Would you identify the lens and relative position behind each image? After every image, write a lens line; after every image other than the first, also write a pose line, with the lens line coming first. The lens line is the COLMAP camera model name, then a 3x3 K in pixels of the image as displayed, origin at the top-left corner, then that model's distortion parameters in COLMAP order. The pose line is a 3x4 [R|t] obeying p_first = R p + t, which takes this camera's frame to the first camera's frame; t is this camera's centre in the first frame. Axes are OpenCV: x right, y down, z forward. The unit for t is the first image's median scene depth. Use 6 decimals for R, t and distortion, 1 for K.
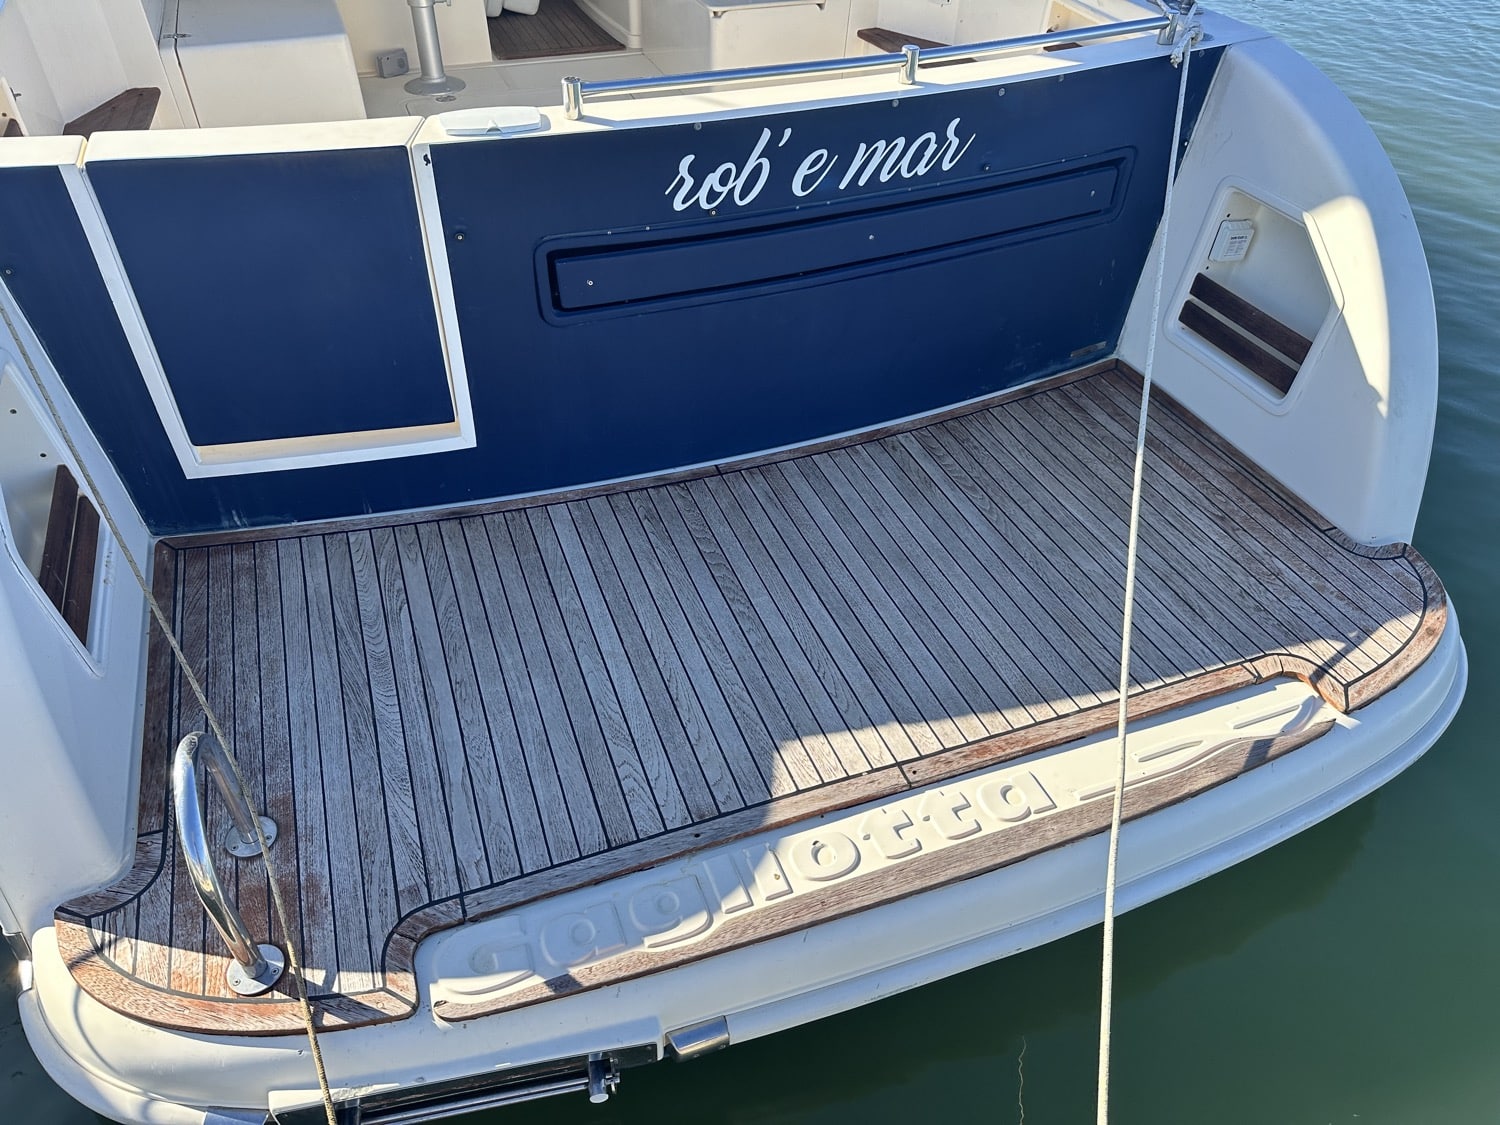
lens RADIAL K [[1046.6, 0, 742.7], [0, 1046.6, 565.9], [0, 0, 1]] dist [0.070862, -0.092081]
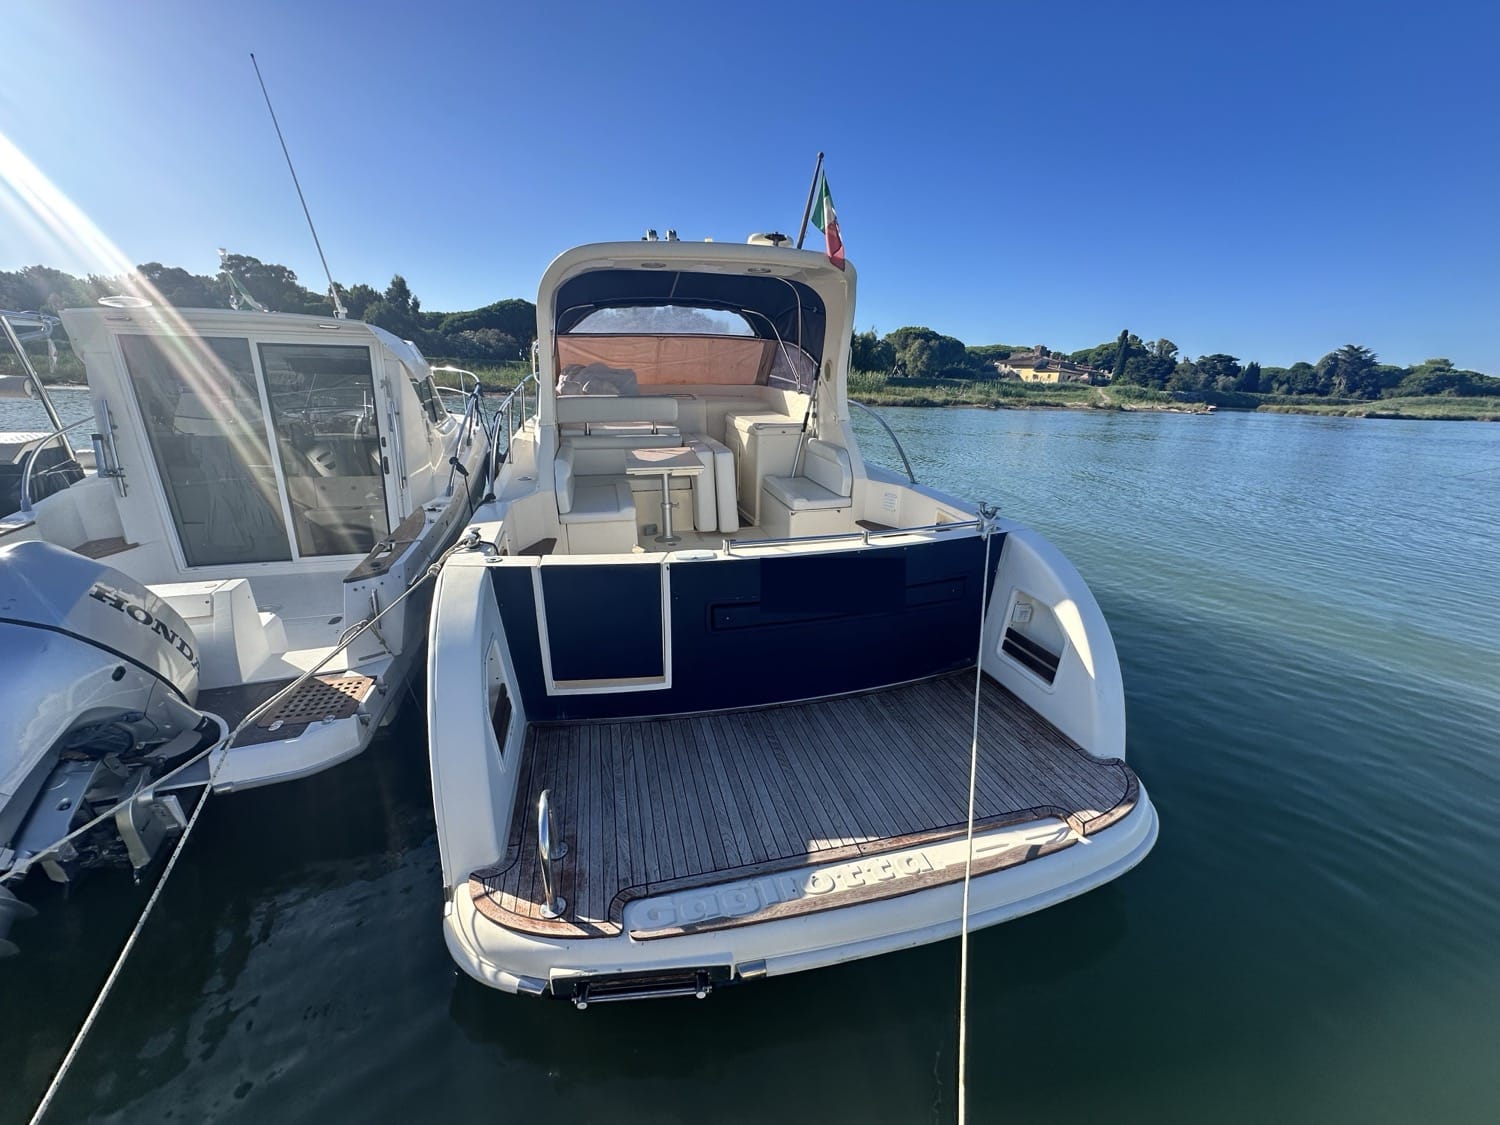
lens RADIAL K [[595.7, 0, 748.3], [0, 595.7, 563.7], [0, 0, 1]] dist [-0.001175, 0.000337]
pose [[0.993391, 0.024833, -0.112065, 0.048111], [-0.065004, 0.926379, -0.370940, 0.113413], [0.094603, 0.375773, 0.921870, -0.278061]]
